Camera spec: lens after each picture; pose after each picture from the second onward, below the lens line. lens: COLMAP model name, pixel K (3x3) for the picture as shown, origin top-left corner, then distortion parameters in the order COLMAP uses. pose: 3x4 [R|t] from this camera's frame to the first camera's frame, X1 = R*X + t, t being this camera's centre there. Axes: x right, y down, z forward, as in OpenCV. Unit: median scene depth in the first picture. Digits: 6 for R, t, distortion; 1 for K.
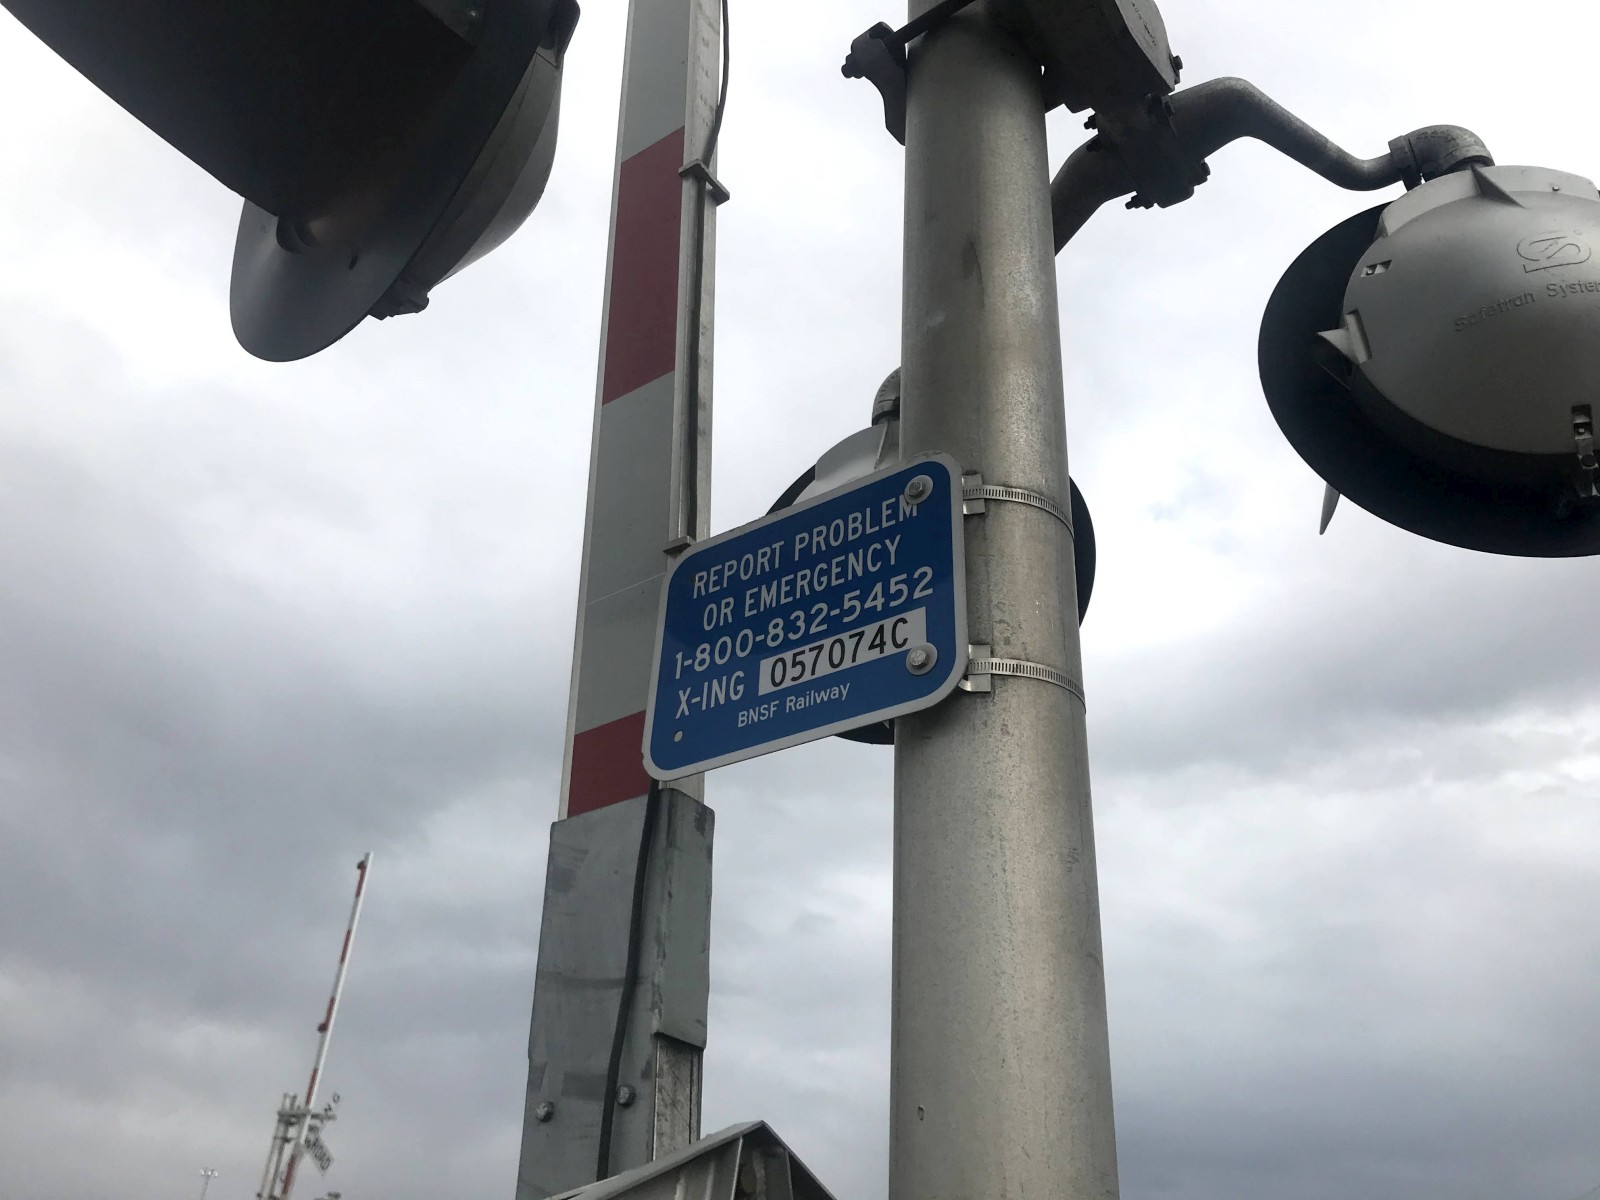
lens RADIAL K [[1274.4, 0, 830.0], [0, 1274.4, 596.7], [0, 0, 1]] dist [0.072806, -0.072071]
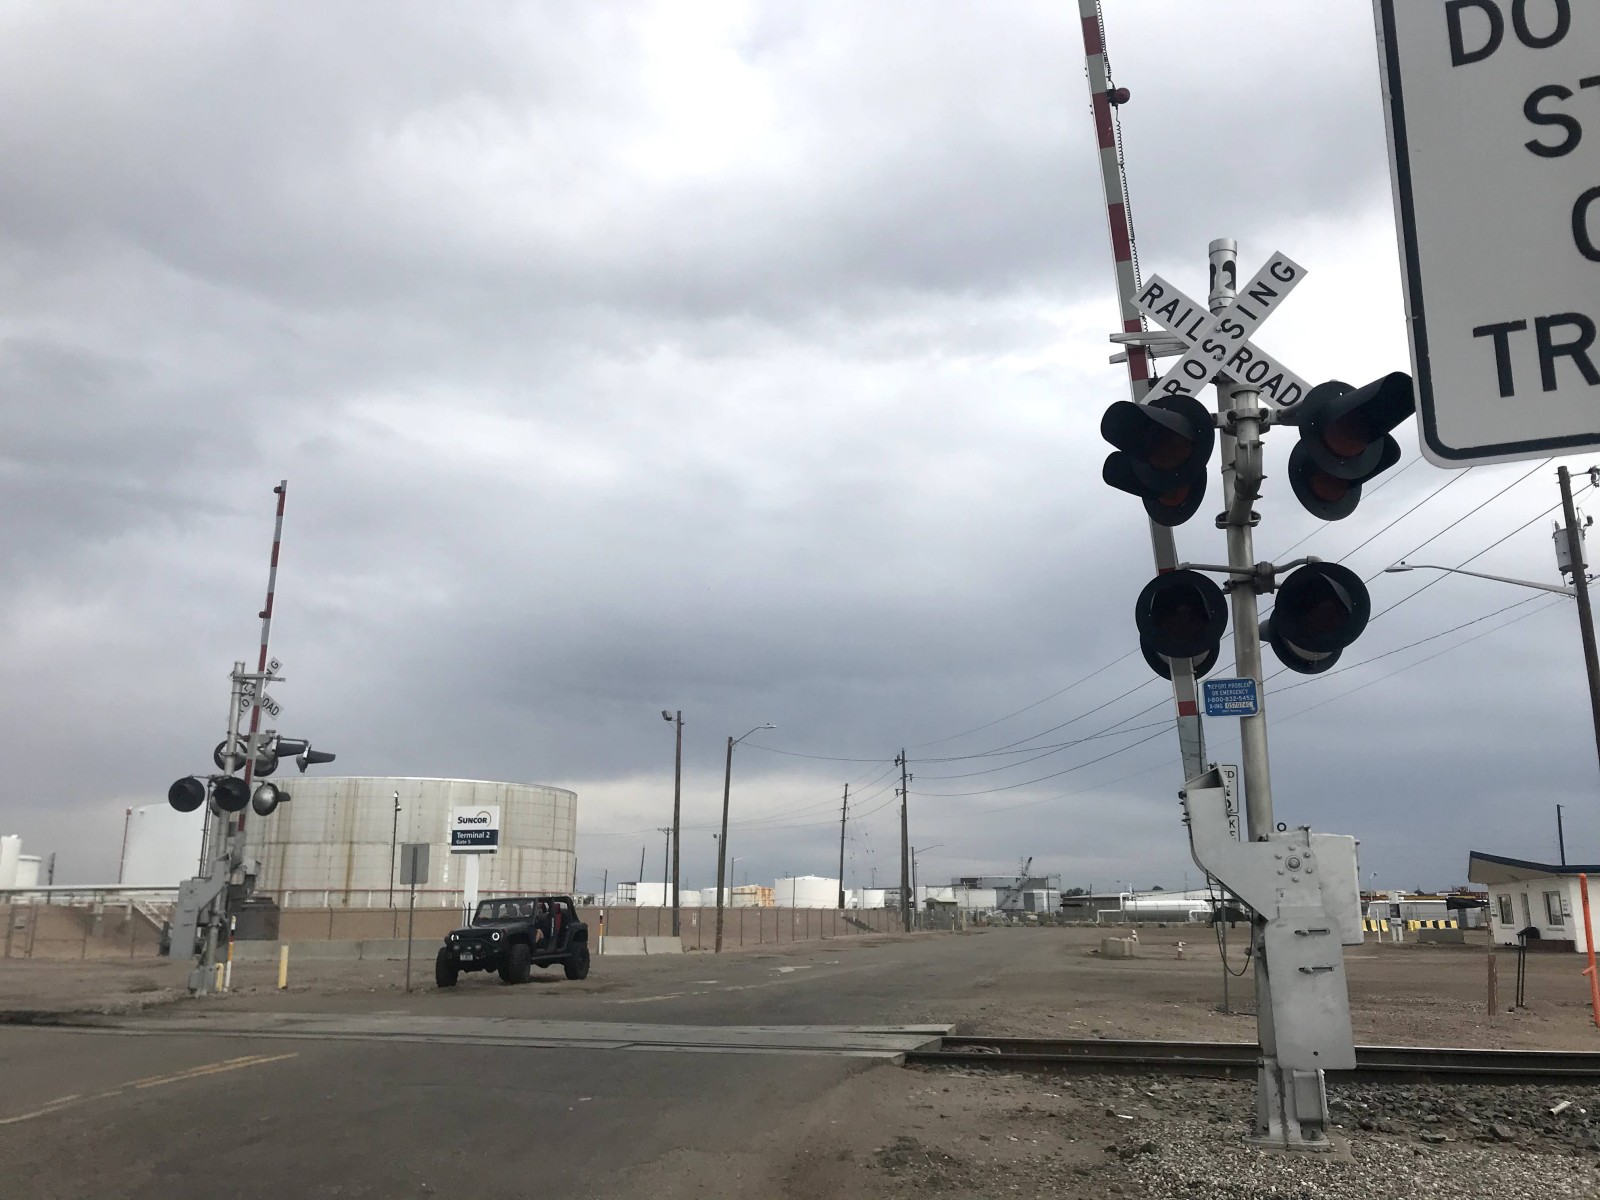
lens RADIAL K [[1359.9, 0, 792.9], [0, 1359.9, 599.9], [0, 0, 1]] dist [0.011706, -0.008404]
pose [[0.938768, 0.018243, 0.344065, -4.984040], [-0.138061, 0.934840, 0.327128, -2.664429], [-0.315678, -0.354599, 0.880117, -4.790836]]
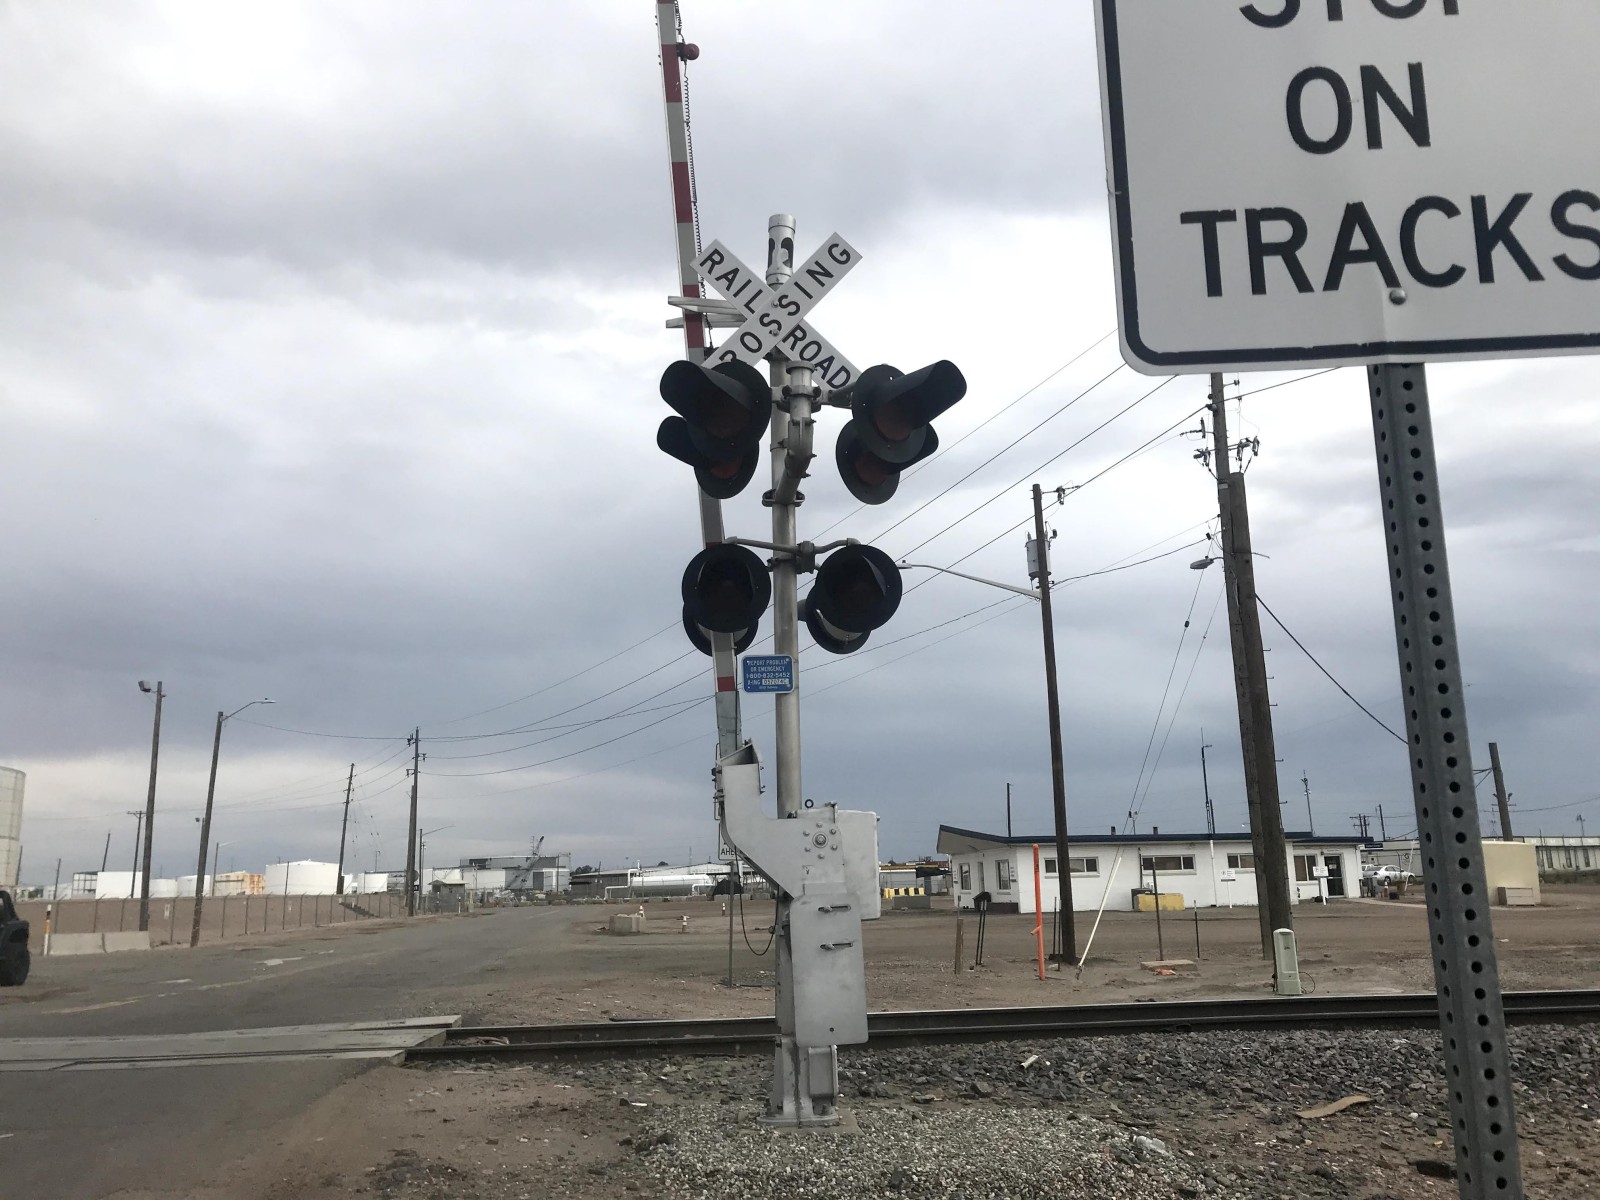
lens RADIAL K [[1337.2, 0, 800.0], [0, 1337.2, 600.0], [0, 0, 1]] dist [0.060574, -0.099473]
pose [[0.758565, 0.055775, 0.649206, -4.785941], [-0.291803, 0.919916, 0.261926, -2.390028], [-0.582606, -0.388128, 0.714092, -4.318144]]
